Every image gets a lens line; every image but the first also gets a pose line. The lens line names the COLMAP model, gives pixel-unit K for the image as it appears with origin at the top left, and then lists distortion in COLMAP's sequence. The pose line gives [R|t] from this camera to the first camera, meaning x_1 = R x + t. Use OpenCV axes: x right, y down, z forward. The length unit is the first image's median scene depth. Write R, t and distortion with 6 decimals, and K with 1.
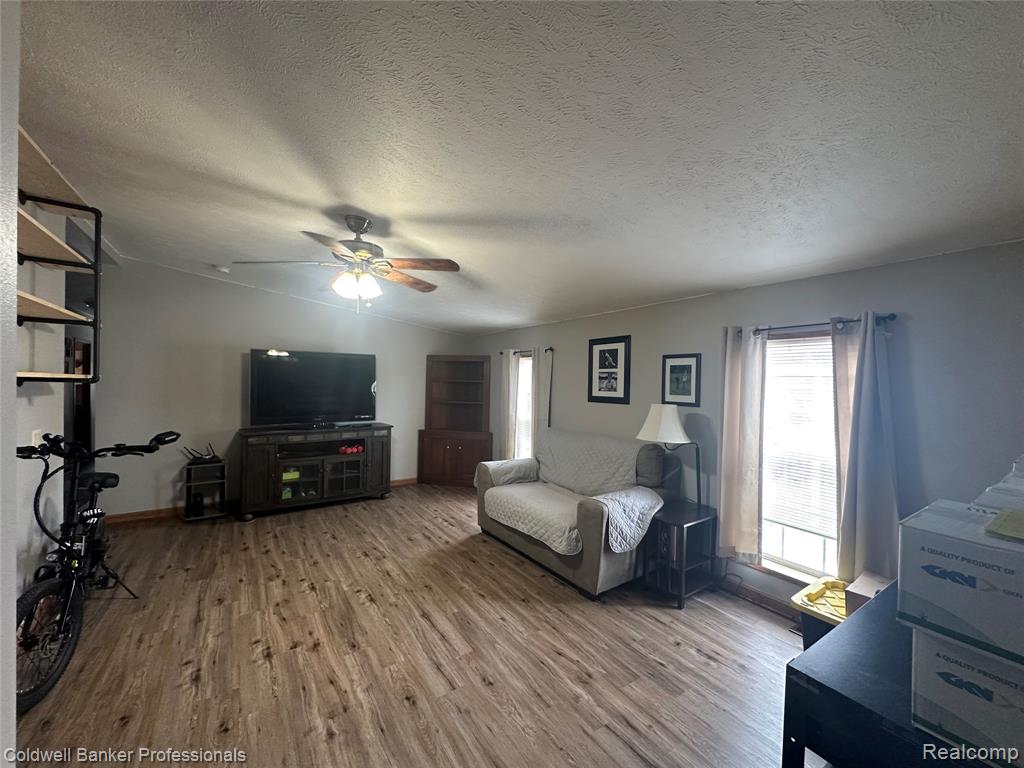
lens RADIAL K [[408.1, 0, 513.6], [0, 408.1, 387.0], [0, 0, 1]] dist [-0.003214, 0.000597]
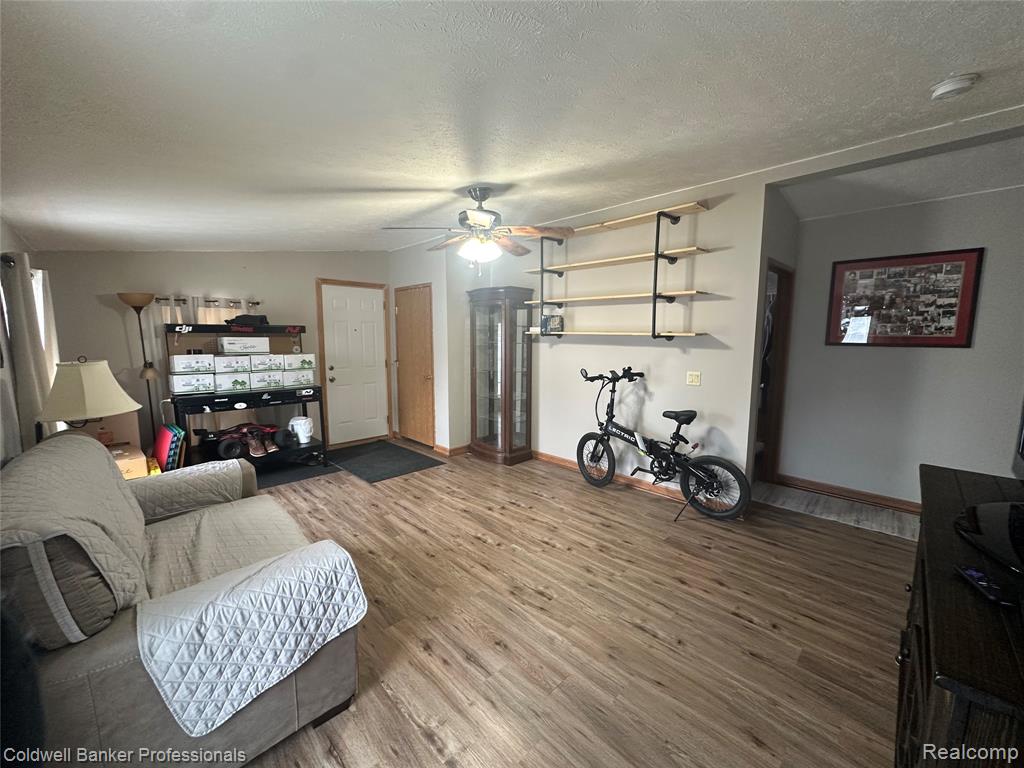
lens RADIAL K [[408.1, 0, 515.8], [0, 408.1, 382.7], [0, 0, 1]] dist [-0.003214, 0.000597]
pose [[-0.981977, 0.005833, -0.188908, -0.232809], [-0.019214, 0.991264, 0.130484, -0.029594], [0.188019, 0.131762, -0.973287, 1.939132]]
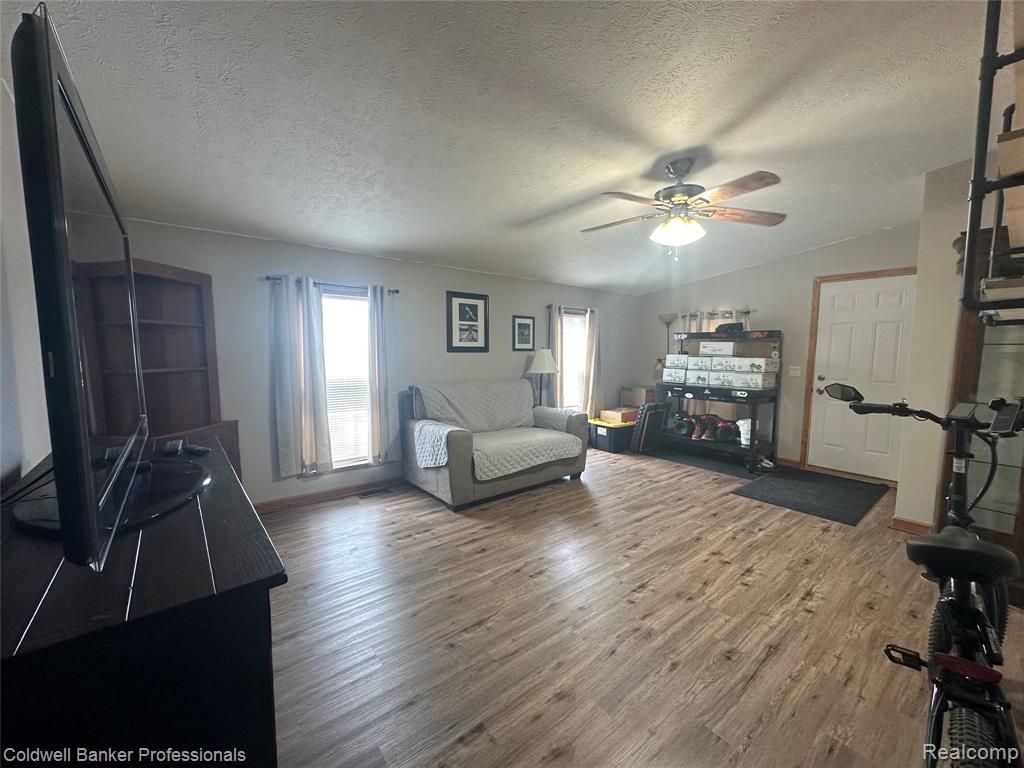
lens RADIAL K [[408.1, 0, 513.5], [0, 408.1, 387.6], [0, 0, 1]] dist [-0.003214, 0.000597]
pose [[-0.084336, -0.106299, 0.990751, -1.232753], [0.003845, 0.994251, 0.107001, 0.022138], [-0.996430, 0.012834, -0.083442, 1.327009]]
